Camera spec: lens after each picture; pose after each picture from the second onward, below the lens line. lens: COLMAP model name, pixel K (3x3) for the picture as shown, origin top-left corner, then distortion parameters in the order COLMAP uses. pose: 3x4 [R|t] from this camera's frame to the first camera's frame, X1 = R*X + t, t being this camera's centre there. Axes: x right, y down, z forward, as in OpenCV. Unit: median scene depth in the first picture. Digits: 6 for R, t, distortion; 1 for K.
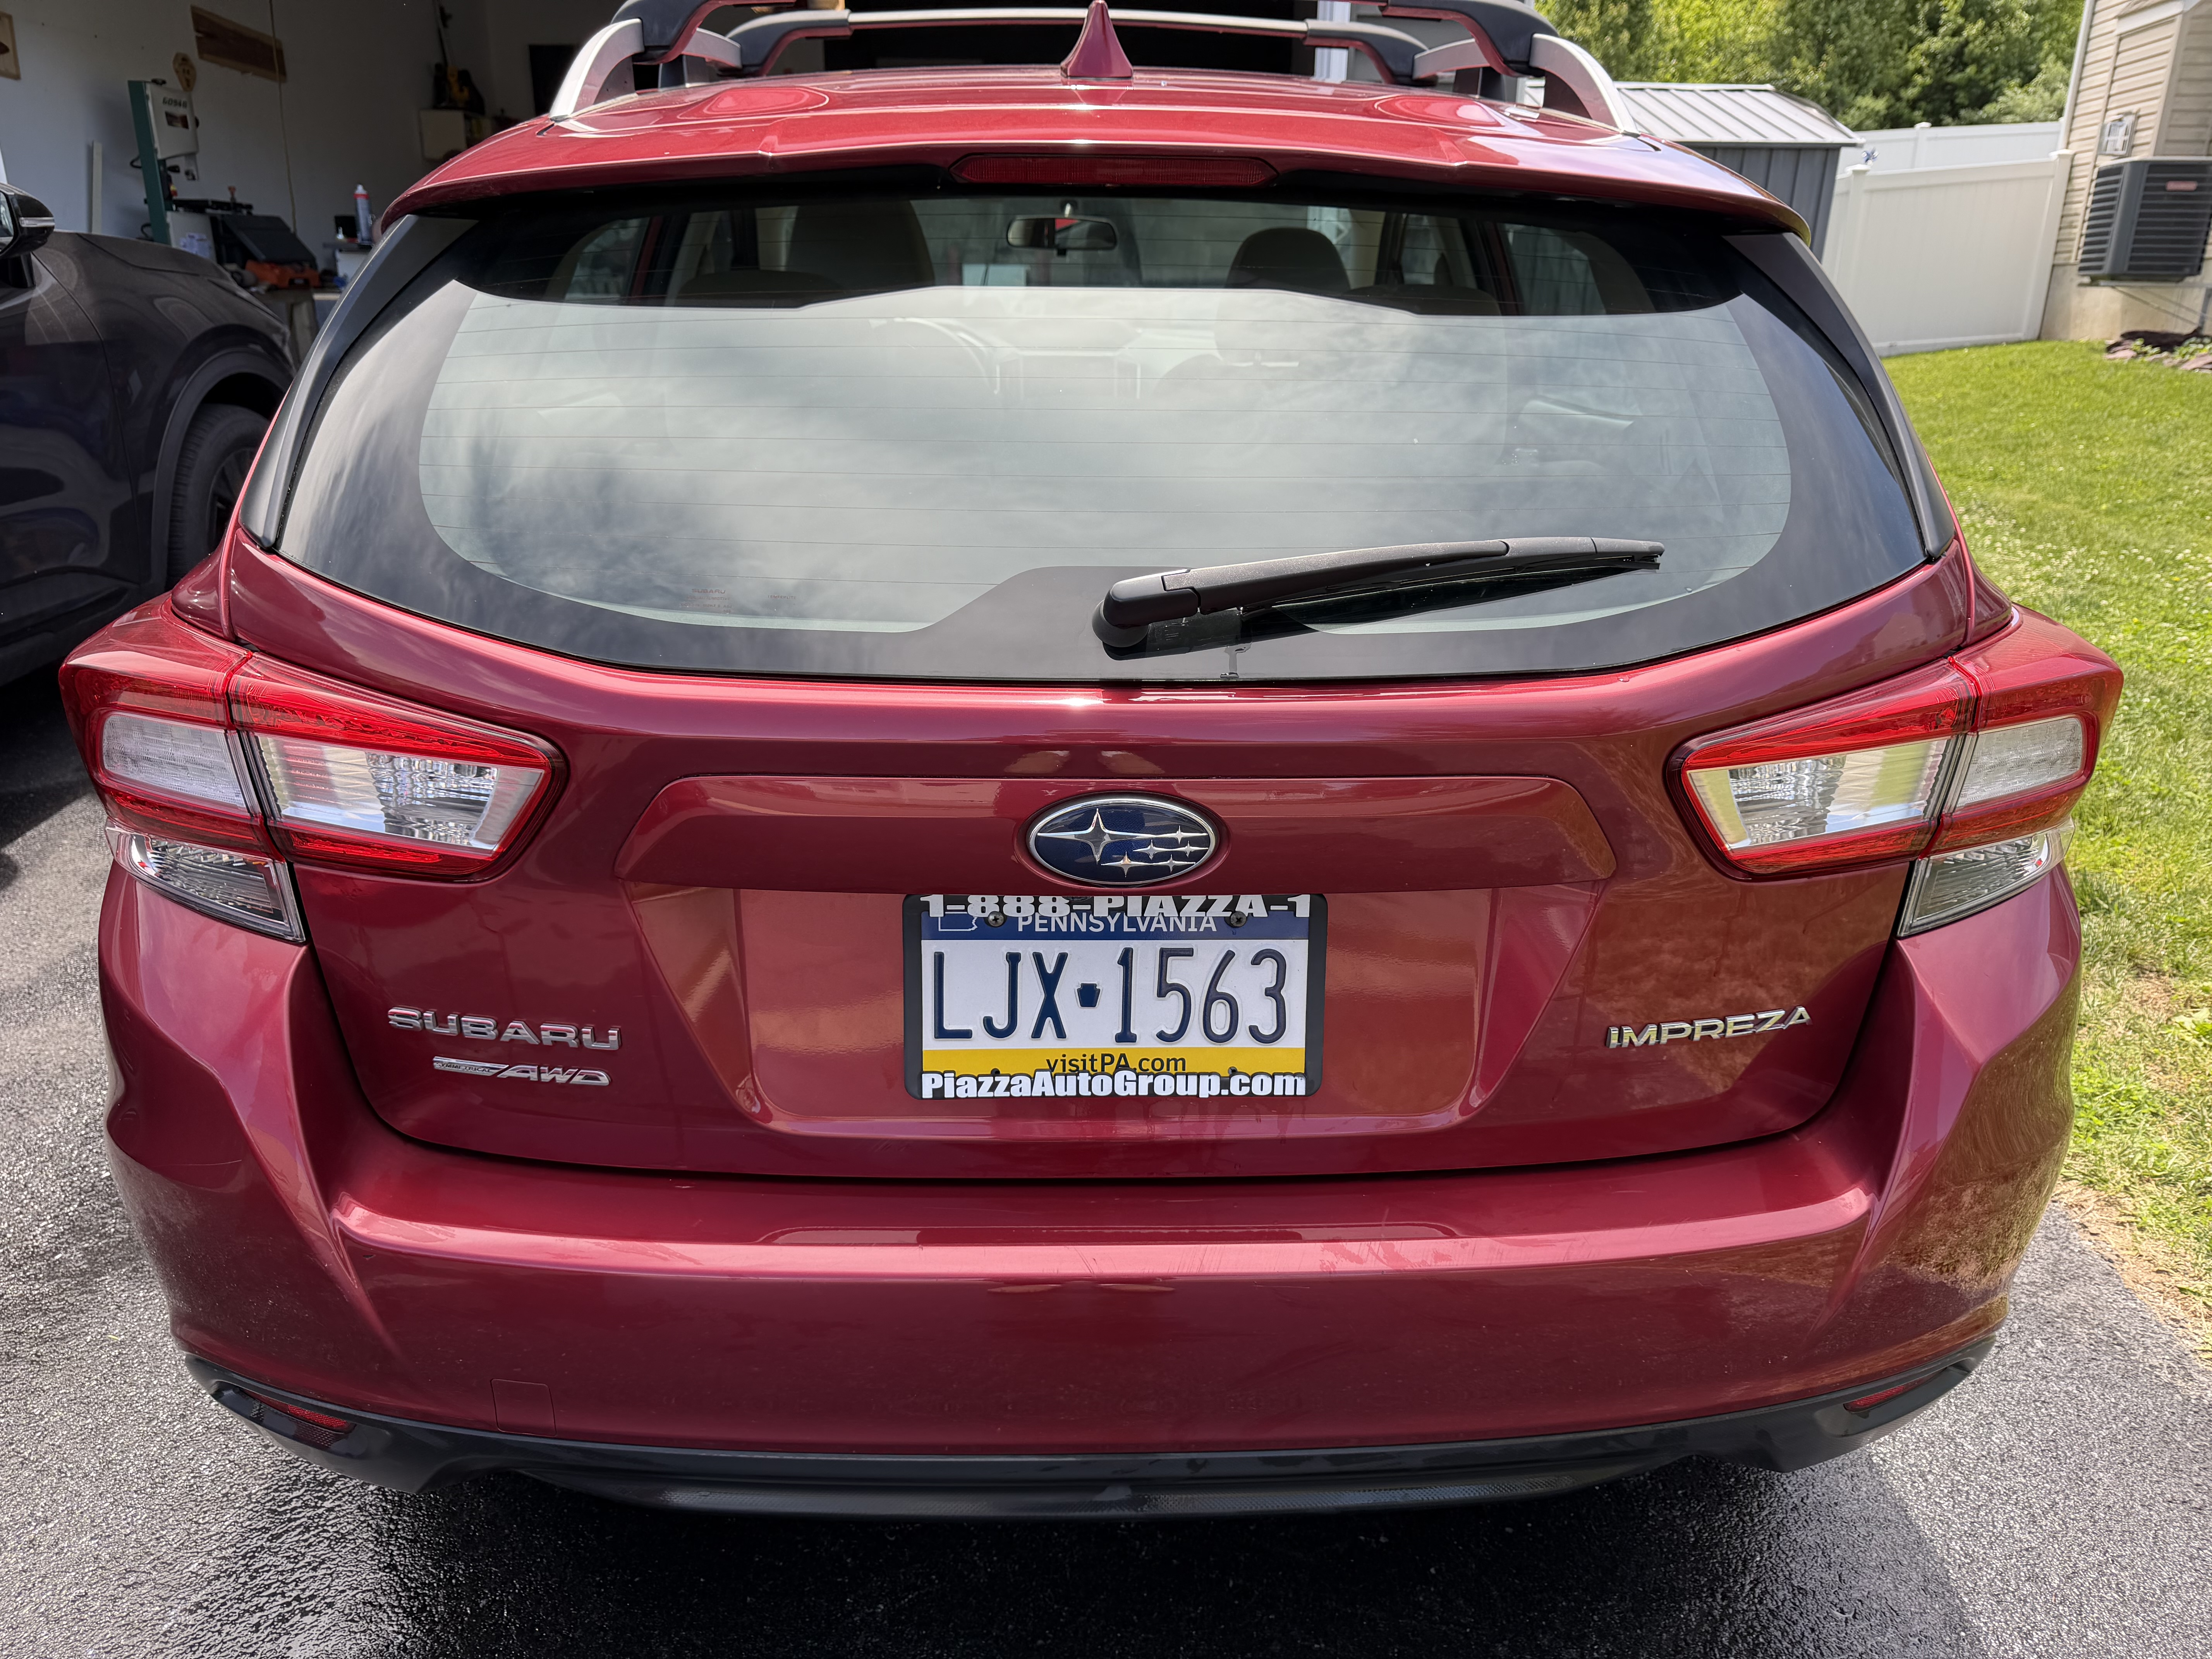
lens RADIAL K [[1545.1, 0, 1104.7], [0, 1545.1, 835.9], [0, 0, 1]] dist [0.079300, -0.002340]
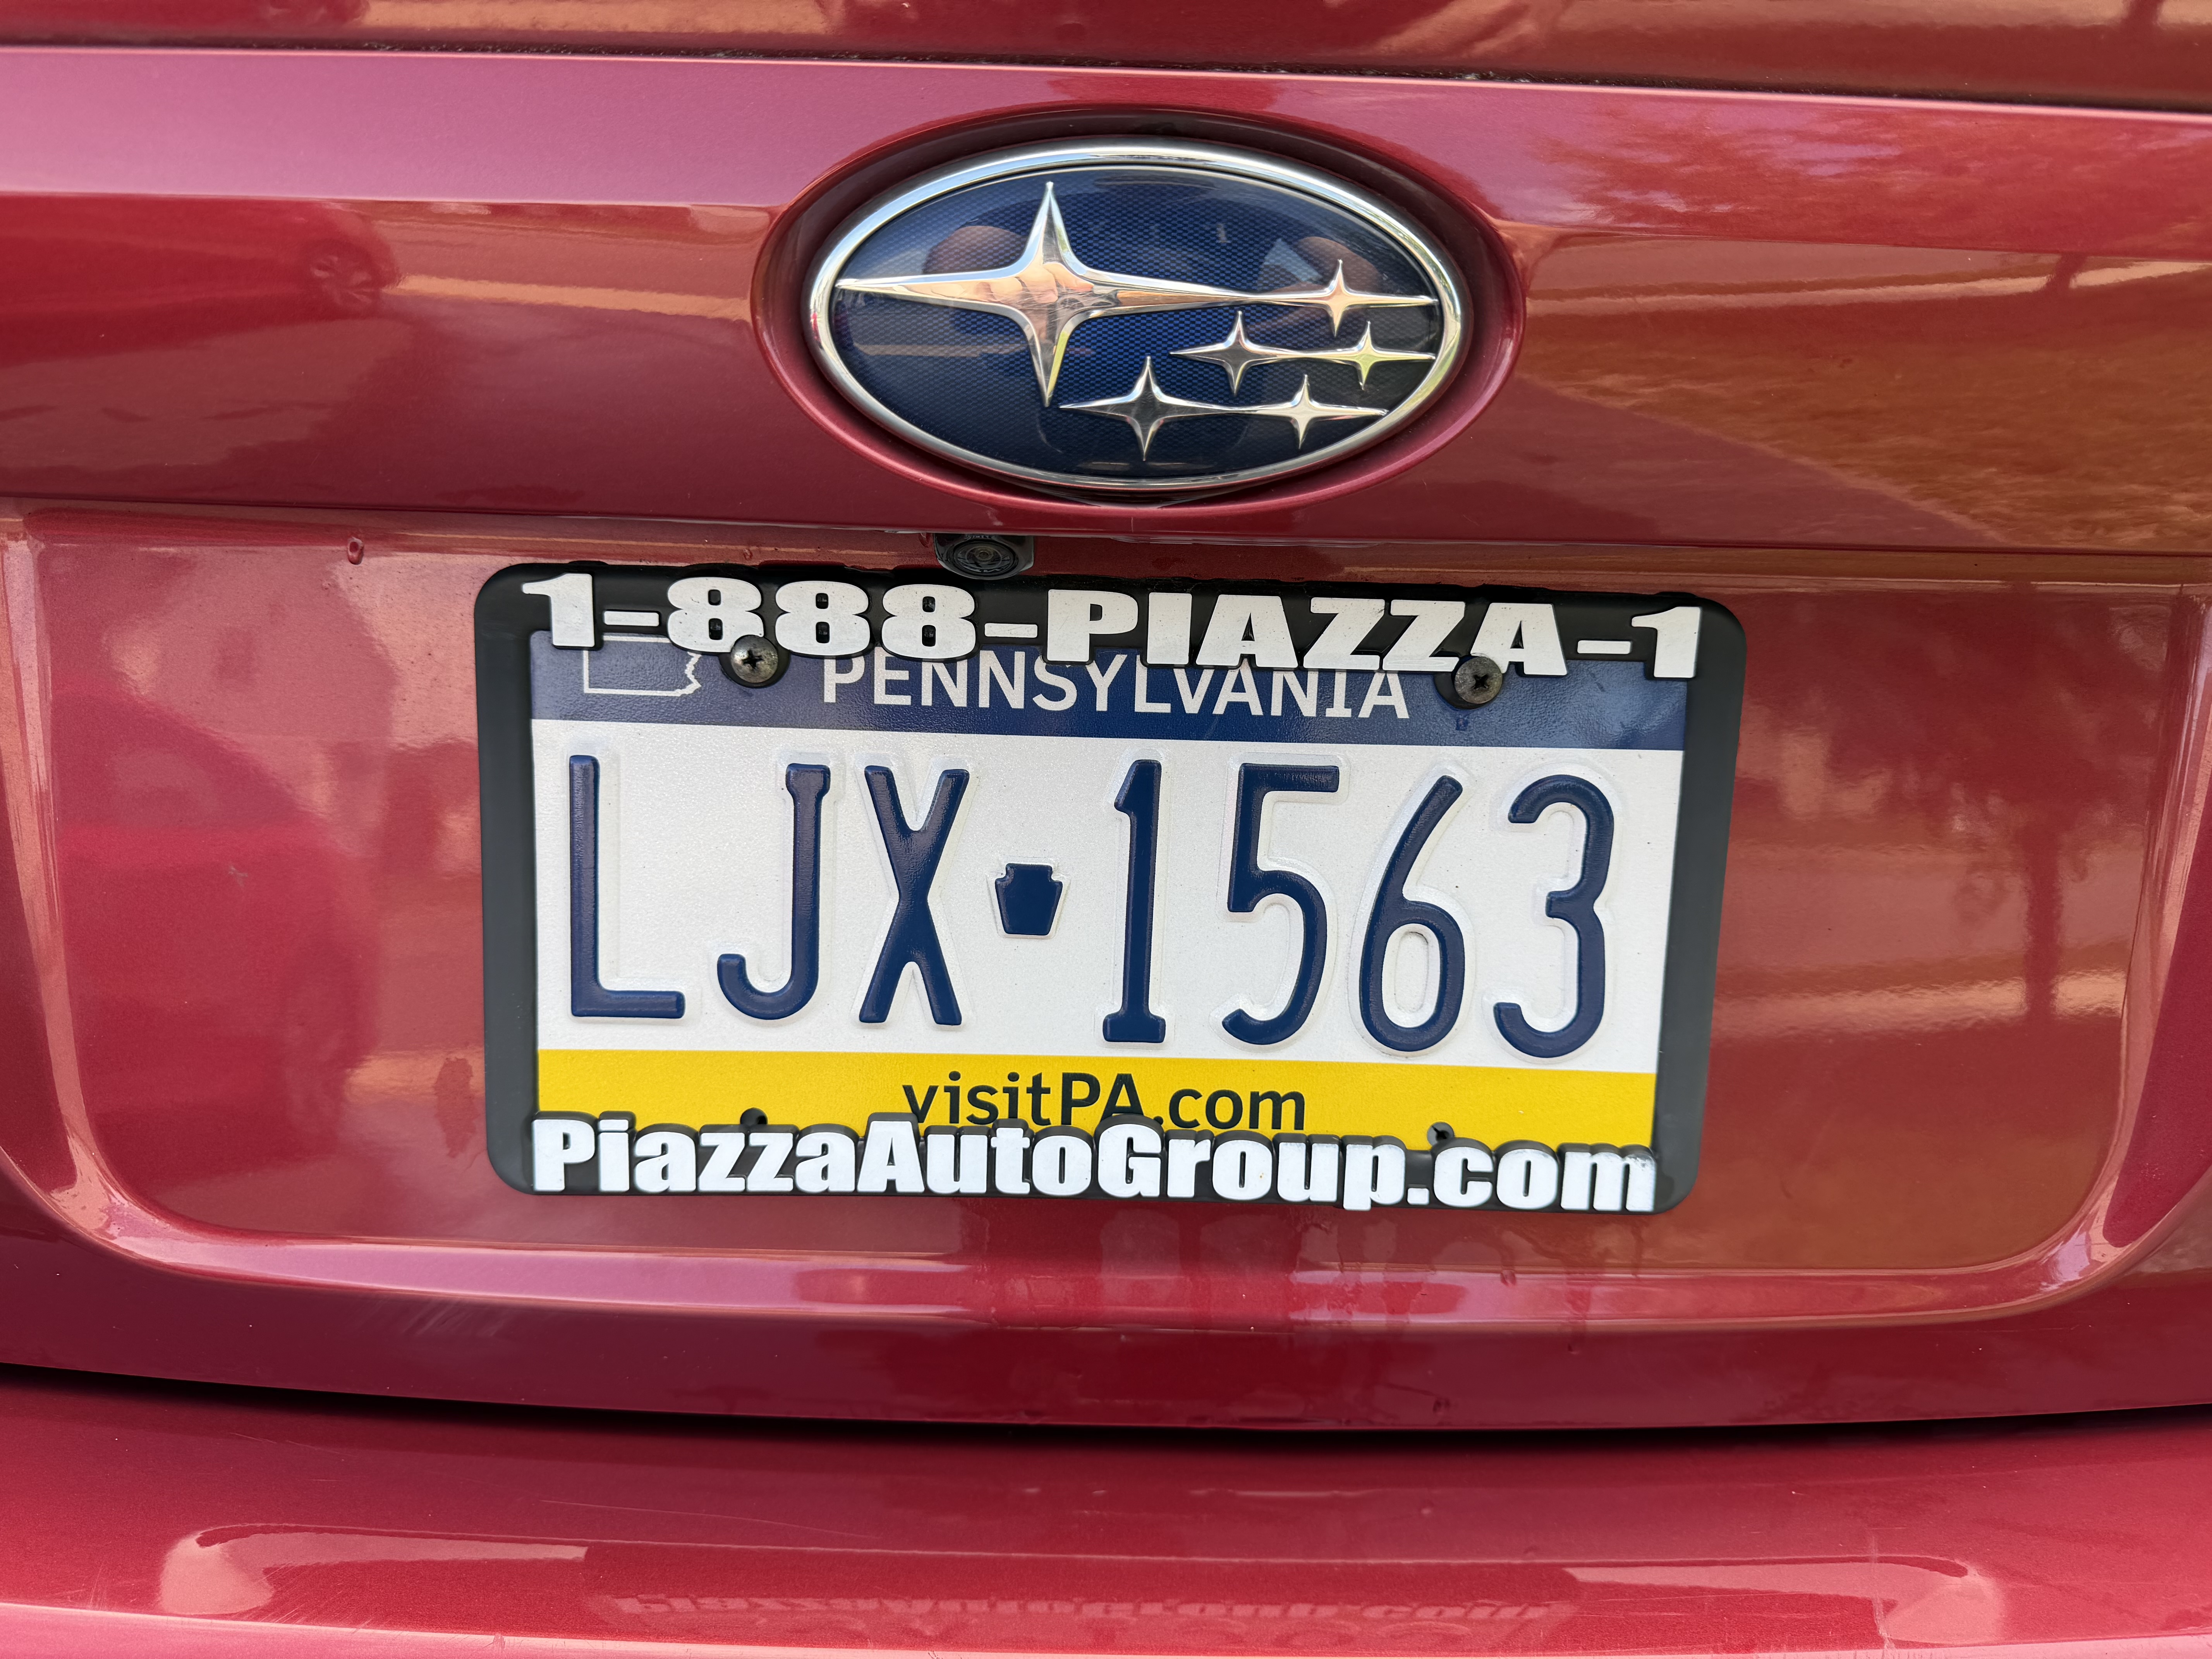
lens RADIAL K [[1545.1, 0, 1099.7], [0, 1545.1, 821.1], [0, 0, 1]] dist [0.079300, -0.002340]
pose [[0.999534, 0.023747, -0.019201, 0.011529], [-0.024524, 0.998847, -0.041271, 0.099210], [0.018199, 0.041723, 0.998963, 0.656032]]
